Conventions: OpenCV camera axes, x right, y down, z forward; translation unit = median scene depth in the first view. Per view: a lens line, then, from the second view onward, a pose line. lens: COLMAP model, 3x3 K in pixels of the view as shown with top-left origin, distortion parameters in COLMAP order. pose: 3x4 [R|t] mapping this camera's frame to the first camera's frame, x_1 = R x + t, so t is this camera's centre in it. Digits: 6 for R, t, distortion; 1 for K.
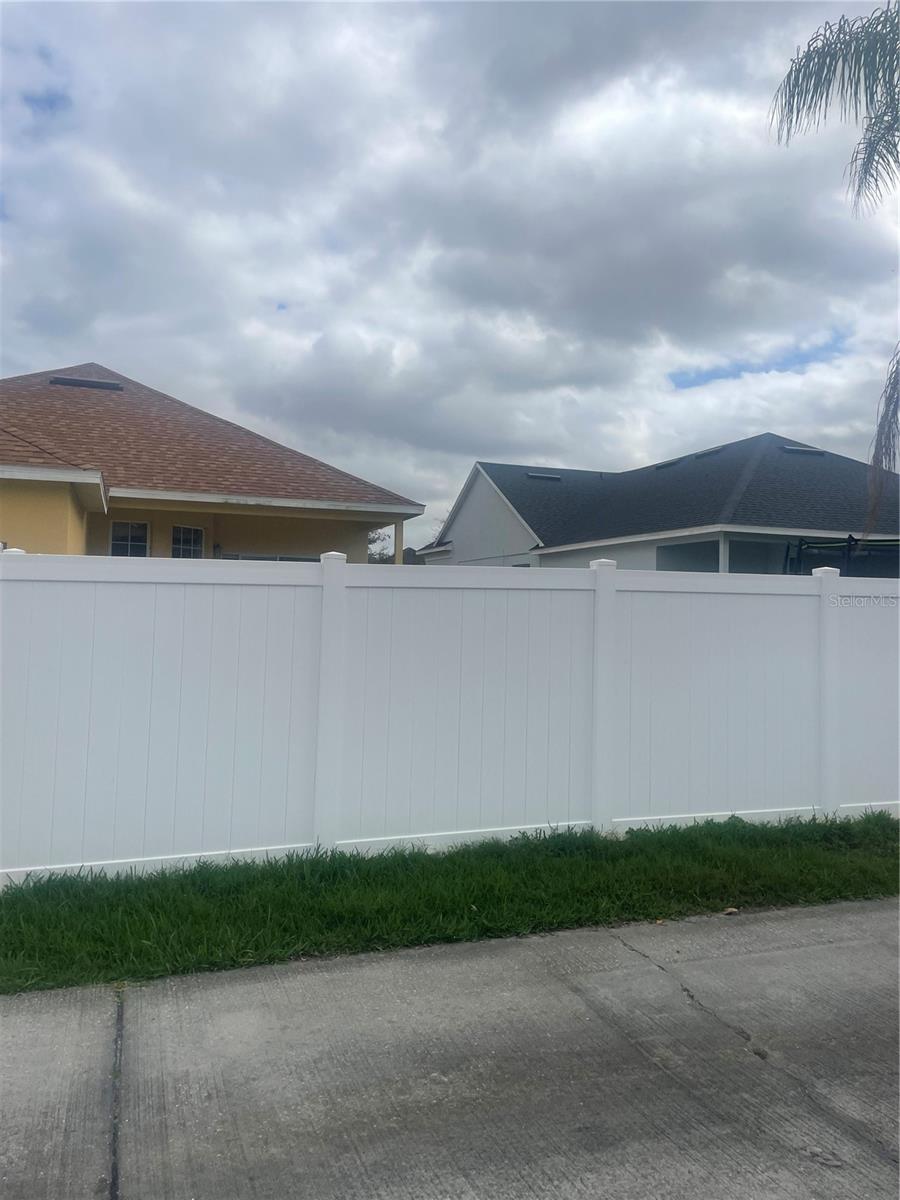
lens RADIAL K [[892.2, 0, 452.0], [0, 892.2, 571.5], [0, 0, 1]] dist [0.061495, -0.087188]
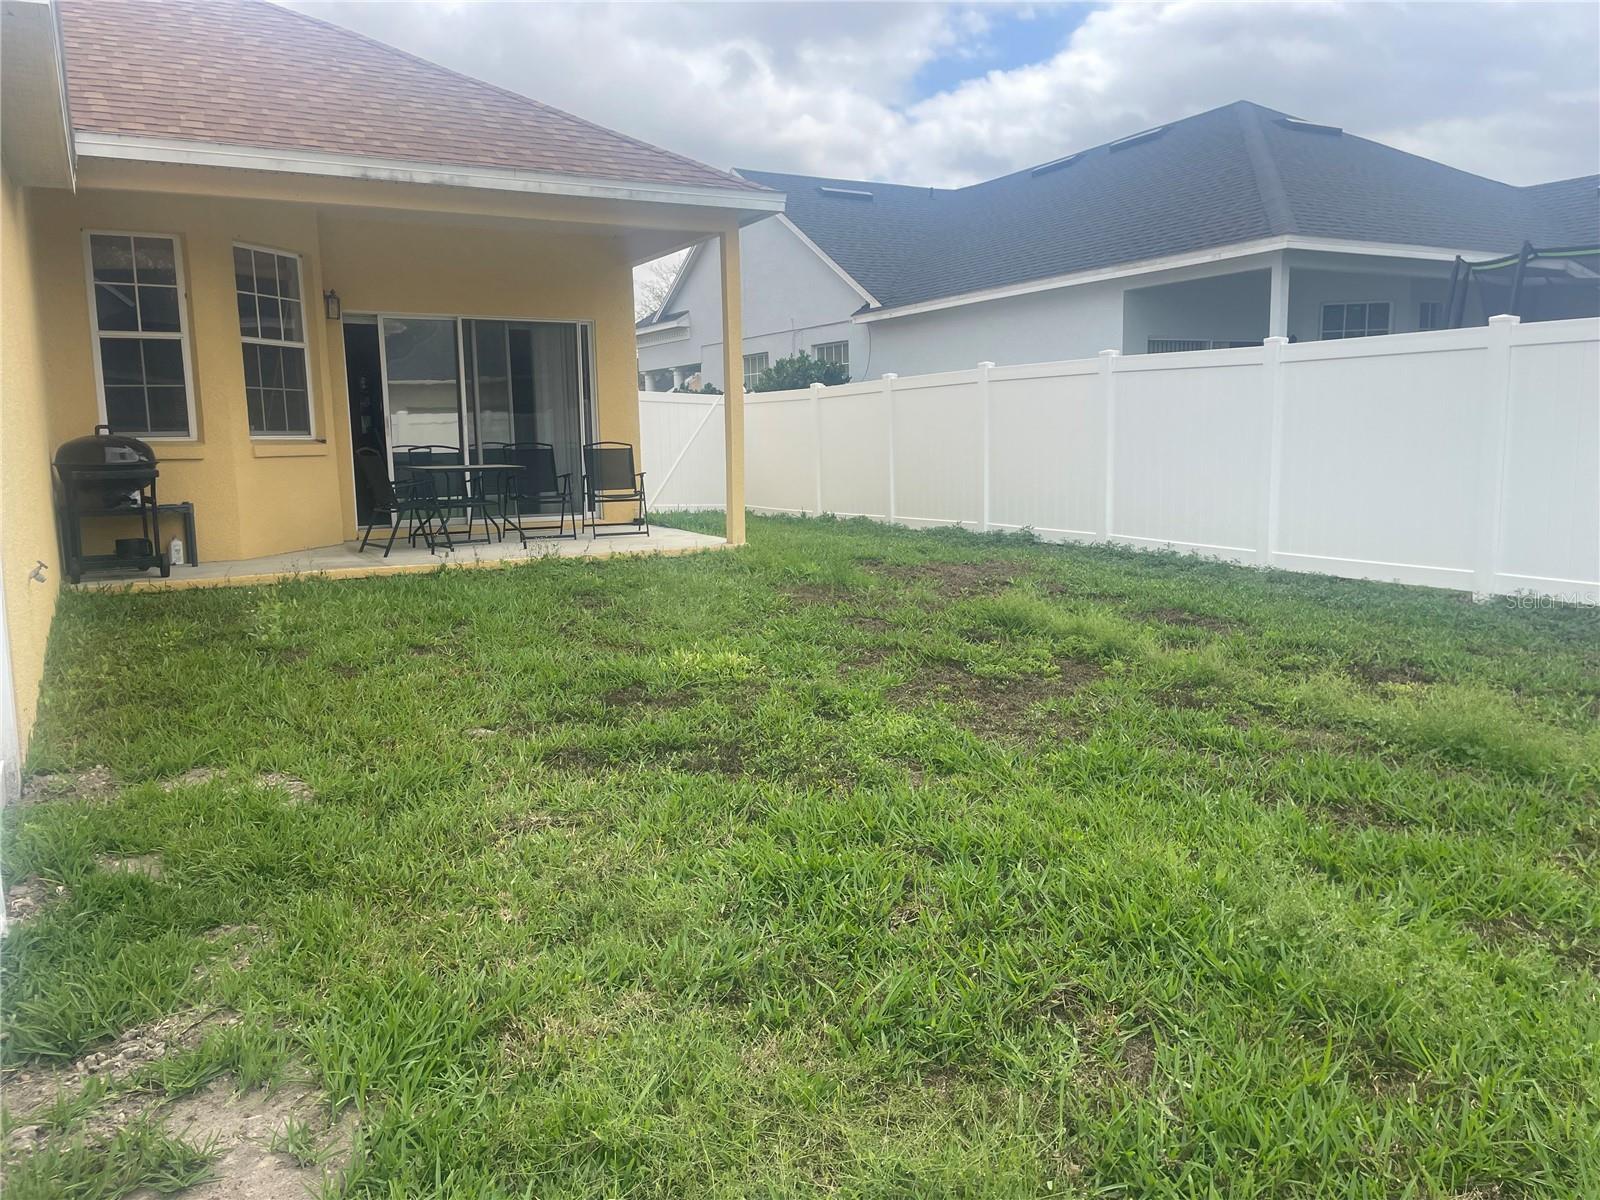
lens RADIAL K [[1188.6, 0, 787.4], [0, 1188.6, 596.9], [0, 0, 1]] dist [0.101611, -0.128473]
pose [[0.987028, -0.061924, 0.148126, -0.501623], [0.034039, 0.982363, 0.183861, 0.072980], [-0.156899, -0.176434, 0.971727, 1.223439]]
